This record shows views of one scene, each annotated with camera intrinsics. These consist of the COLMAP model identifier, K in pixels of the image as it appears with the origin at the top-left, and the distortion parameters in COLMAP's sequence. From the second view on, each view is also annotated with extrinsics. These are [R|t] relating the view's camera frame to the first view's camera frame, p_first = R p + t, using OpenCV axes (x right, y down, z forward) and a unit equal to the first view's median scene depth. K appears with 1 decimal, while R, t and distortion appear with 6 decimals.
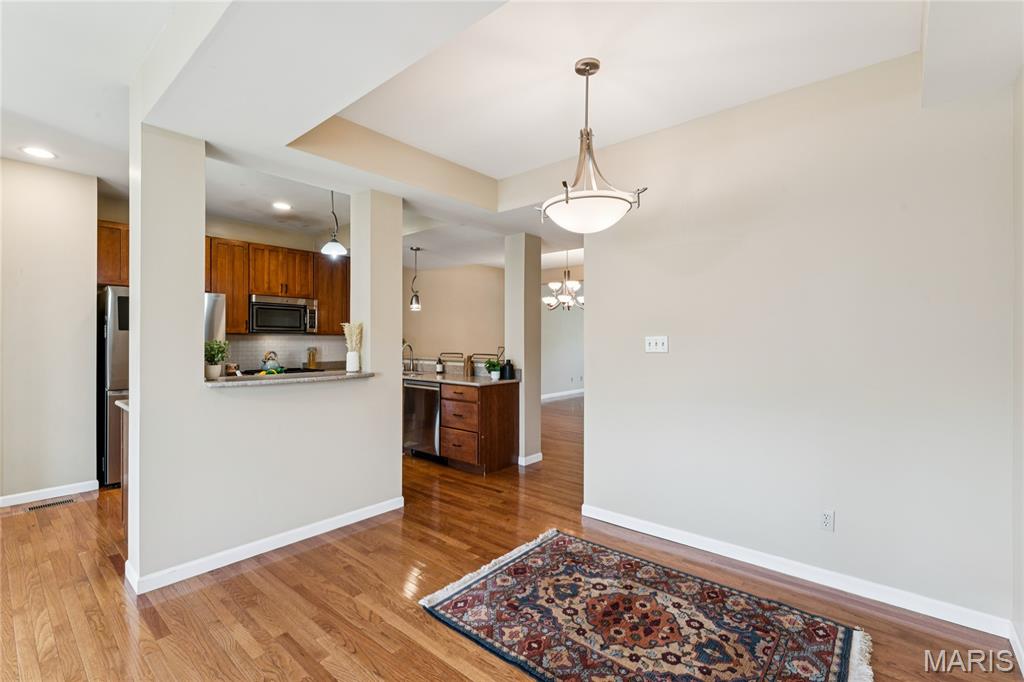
lens RADIAL K [[458.8, 0, 513.9], [0, 458.8, 340.3], [0, 0, 1]] dist [-0.000688, -0.000349]
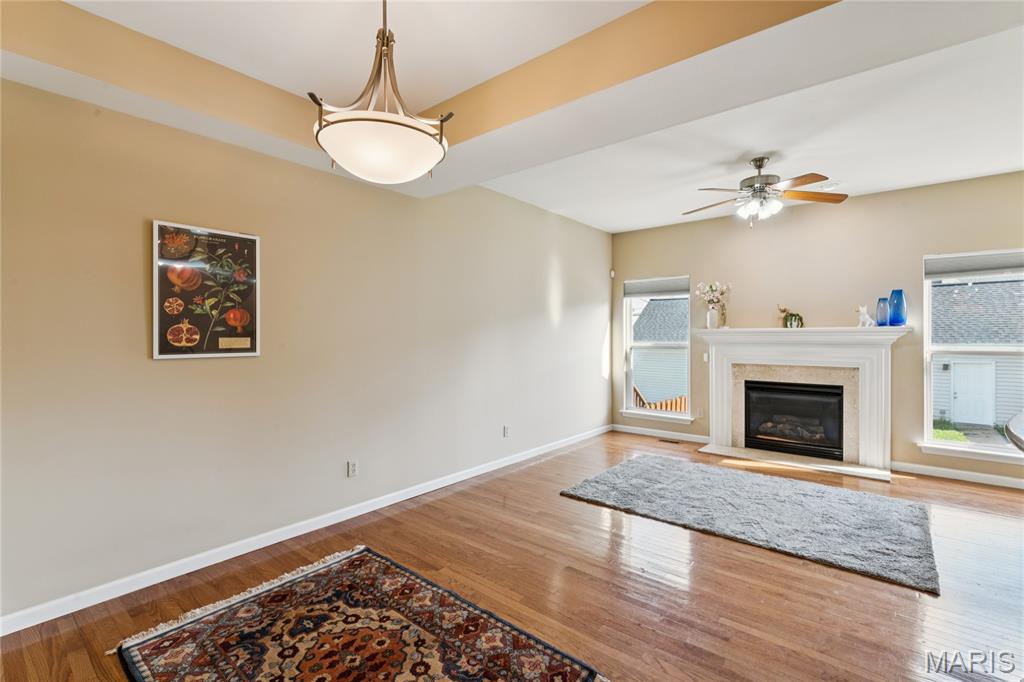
lens RADIAL K [[458.8, 0, 513.5], [0, 458.8, 338.0], [0, 0, 1]] dist [-0.000688, -0.000349]
pose [[-0.999867, -0.003507, -0.015903, -0.030062], [-0.003590, 0.999980, 0.005147, -0.002172], [0.015885, 0.005204, -0.999860, 1.949970]]
